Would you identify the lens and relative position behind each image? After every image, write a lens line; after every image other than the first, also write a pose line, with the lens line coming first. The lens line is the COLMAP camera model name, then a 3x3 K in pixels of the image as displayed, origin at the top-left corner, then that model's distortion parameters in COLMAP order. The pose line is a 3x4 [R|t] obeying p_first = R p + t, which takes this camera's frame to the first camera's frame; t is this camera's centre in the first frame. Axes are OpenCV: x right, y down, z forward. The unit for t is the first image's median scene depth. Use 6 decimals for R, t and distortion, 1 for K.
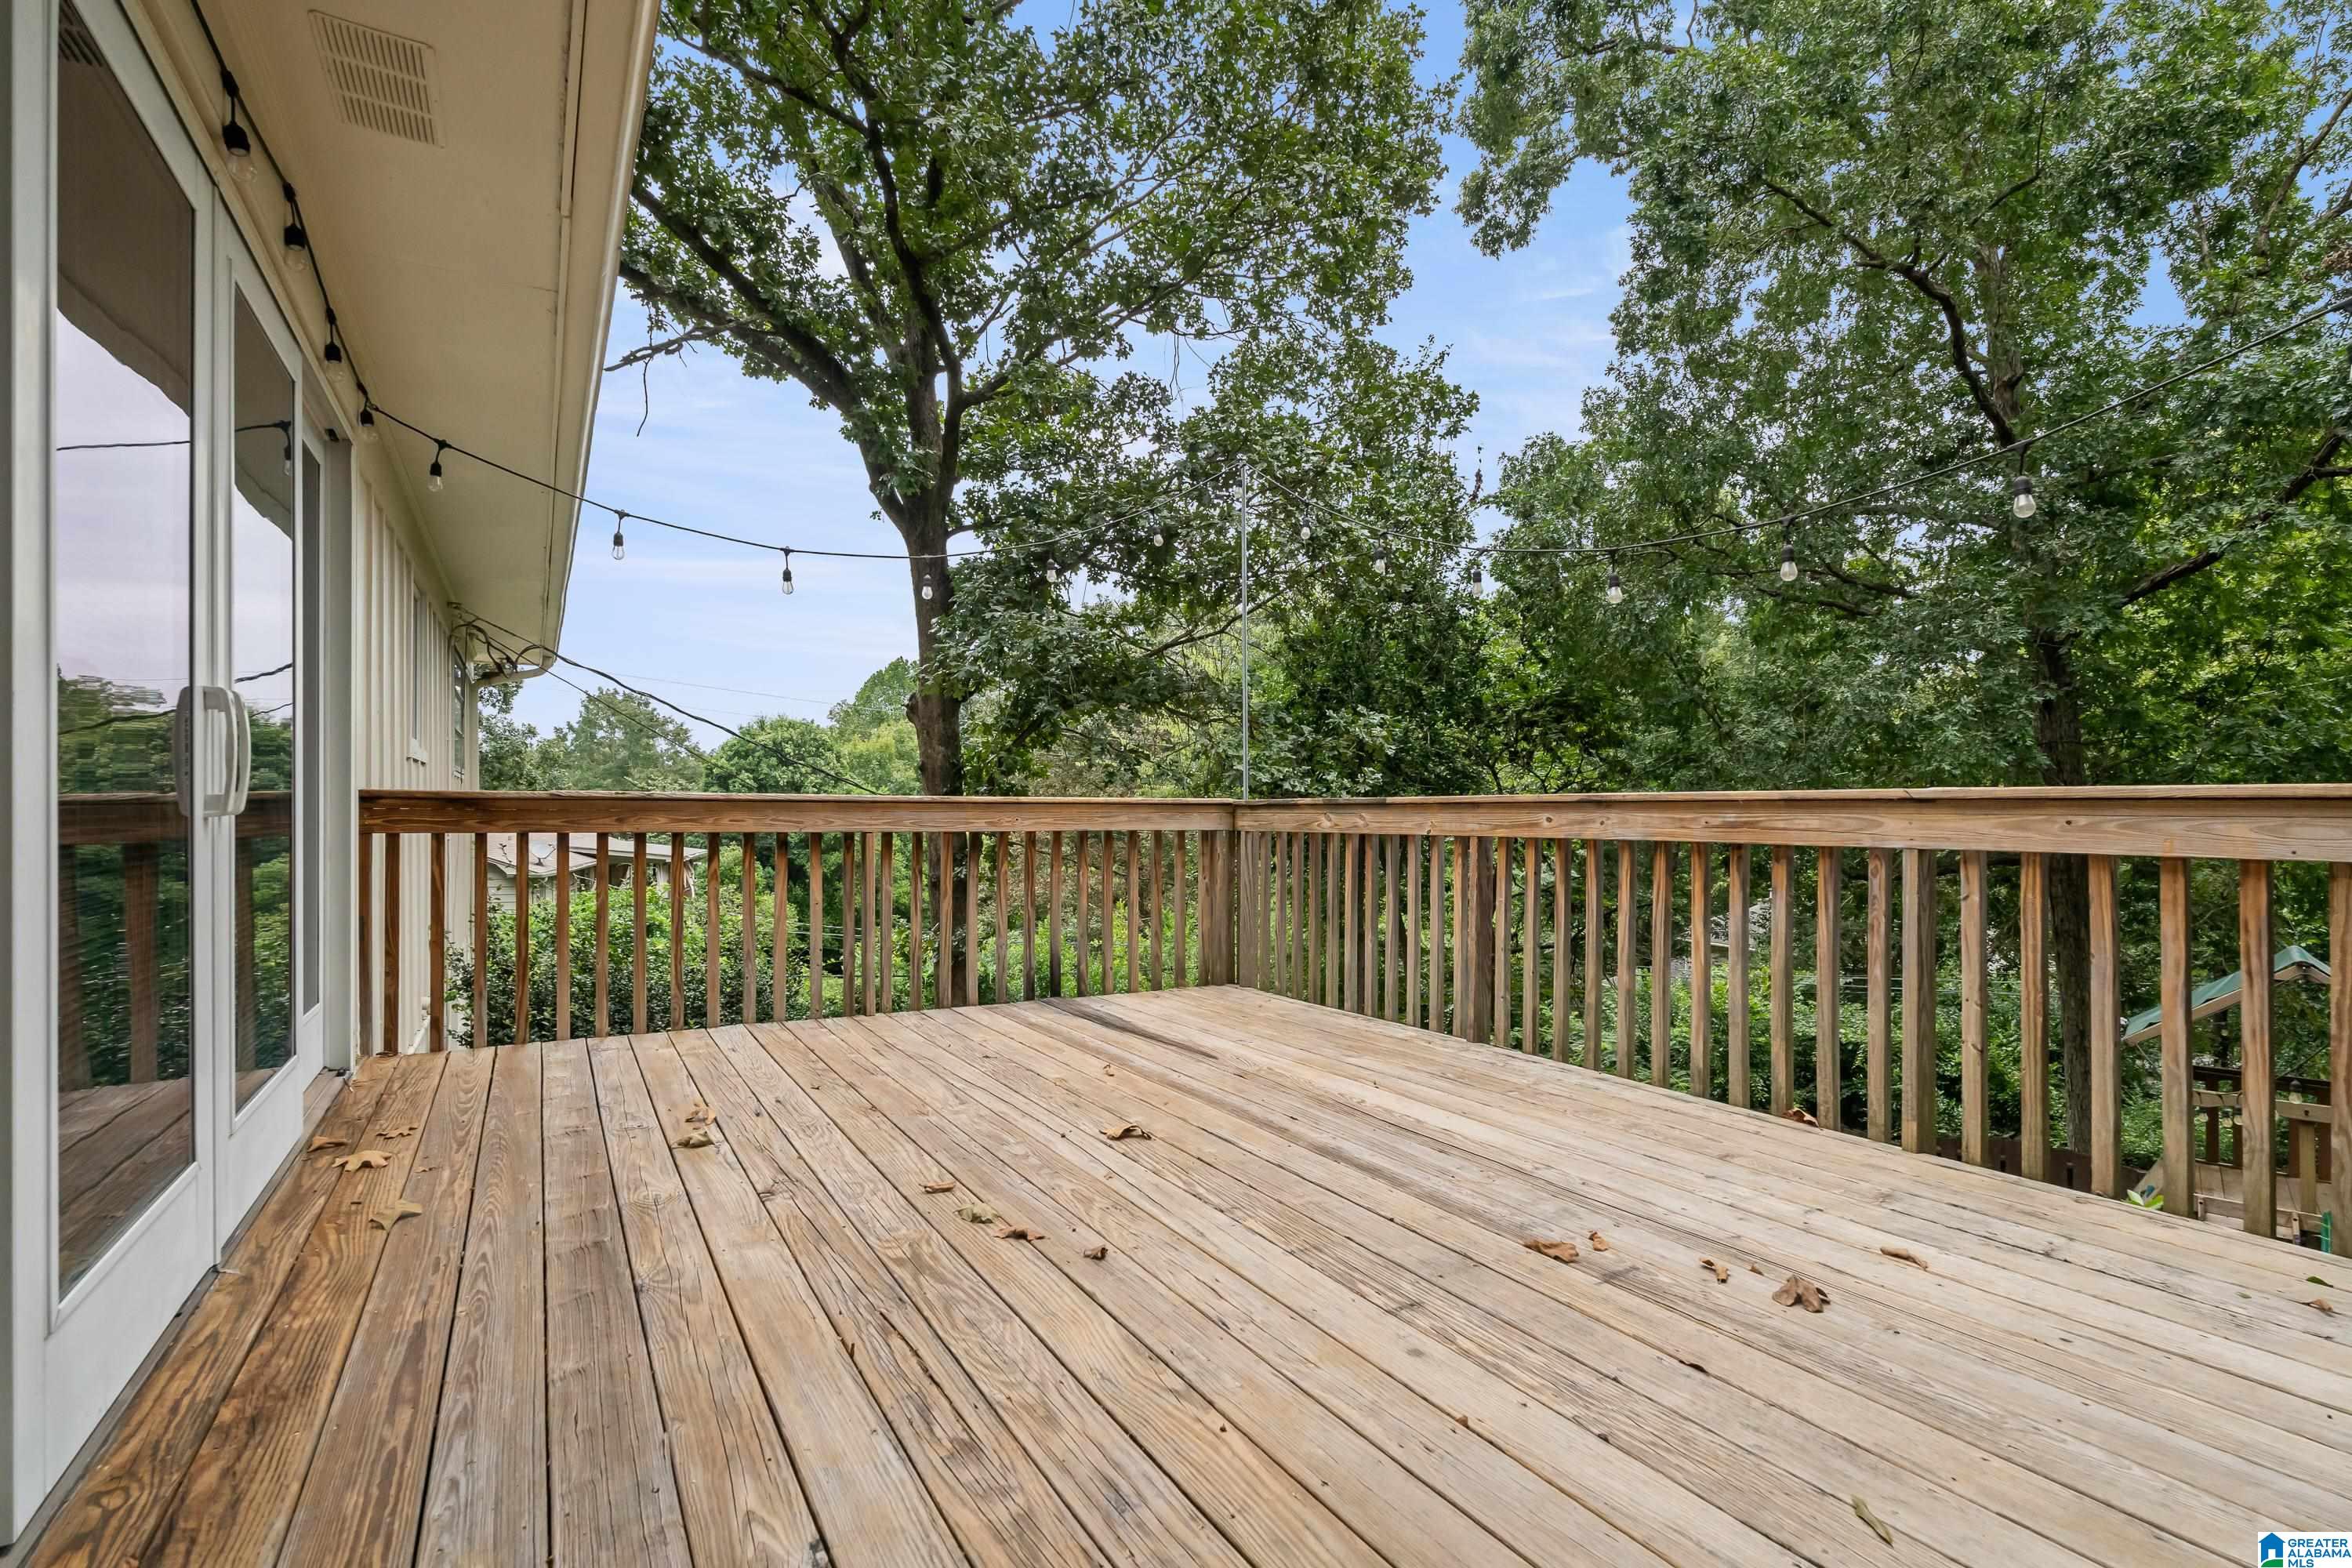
lens RADIAL K [[1129.7, 0, 1172.7], [0, 1129.7, 803.7], [0, 0, 1]] dist [-0.001575, -0.000219]
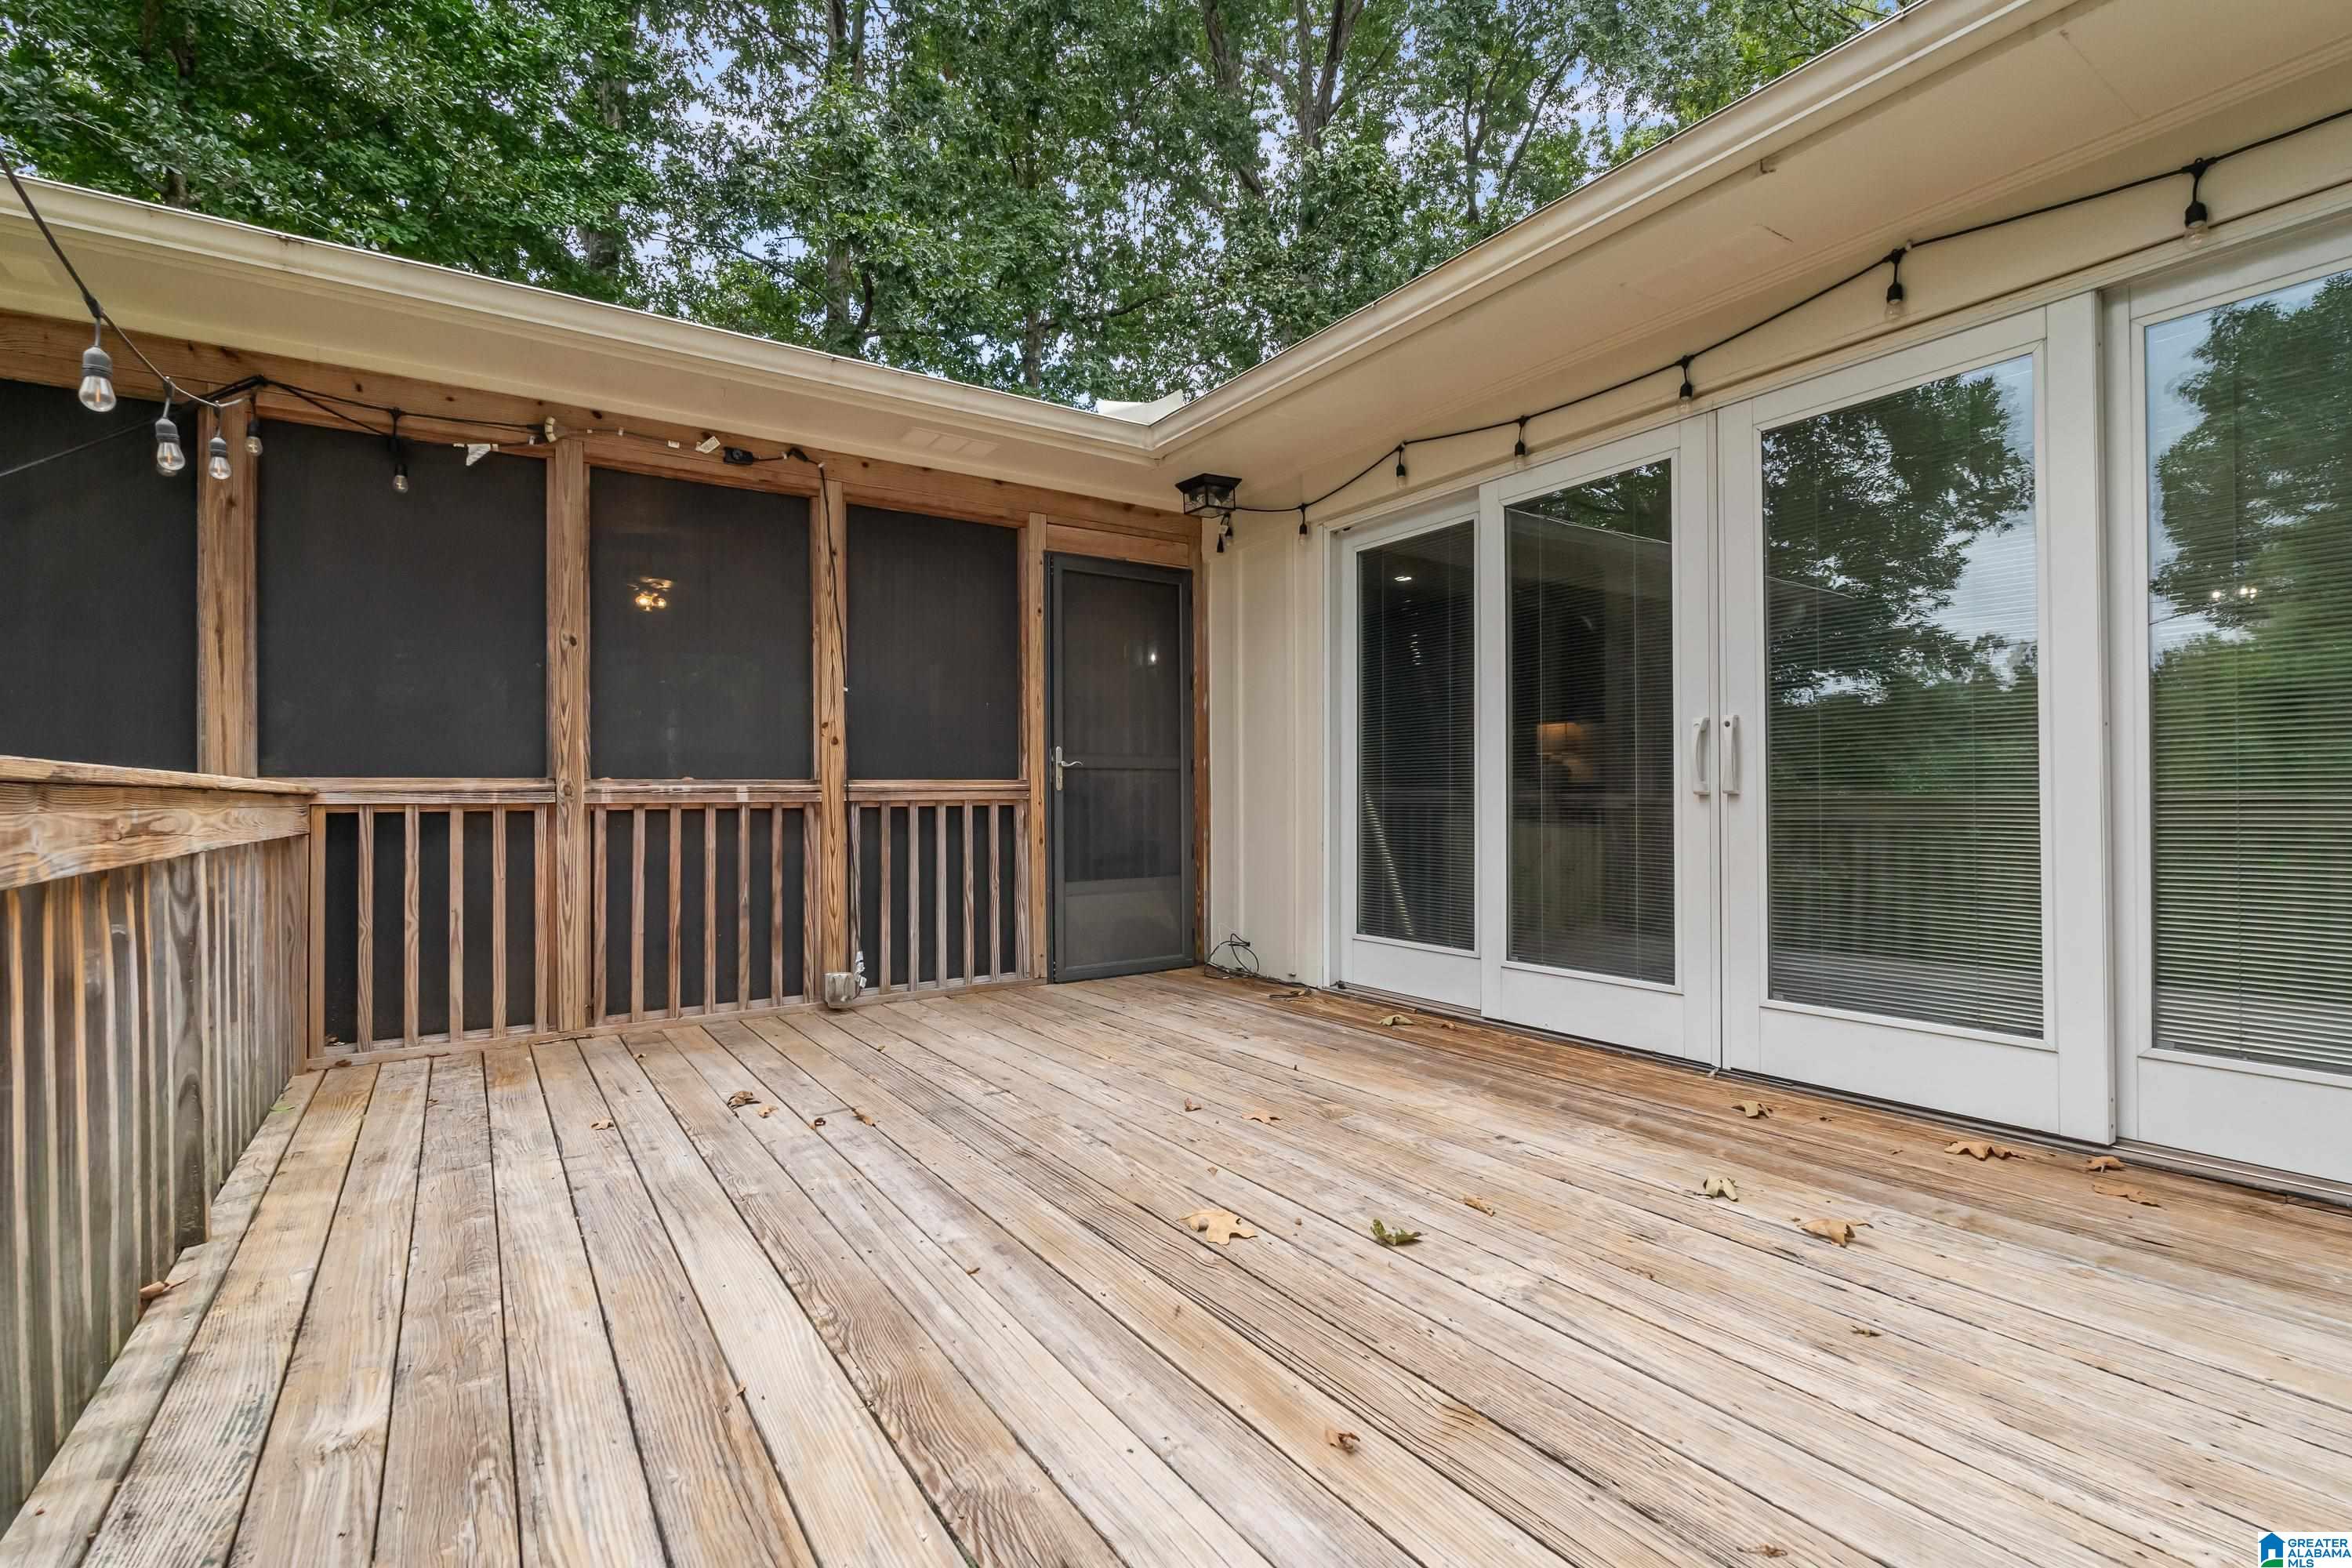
lens RADIAL K [[1047.6, 0, 1171.0], [0, 1047.6, 779.4], [0, 0, 1]] dist [0.001431, 0.000278]
pose [[-0.997182, 0.001688, -0.075001, 0.052923], [0.002570, 0.999929, -0.011669, 0.001026], [0.074975, -0.011829, -0.997115, 2.118282]]
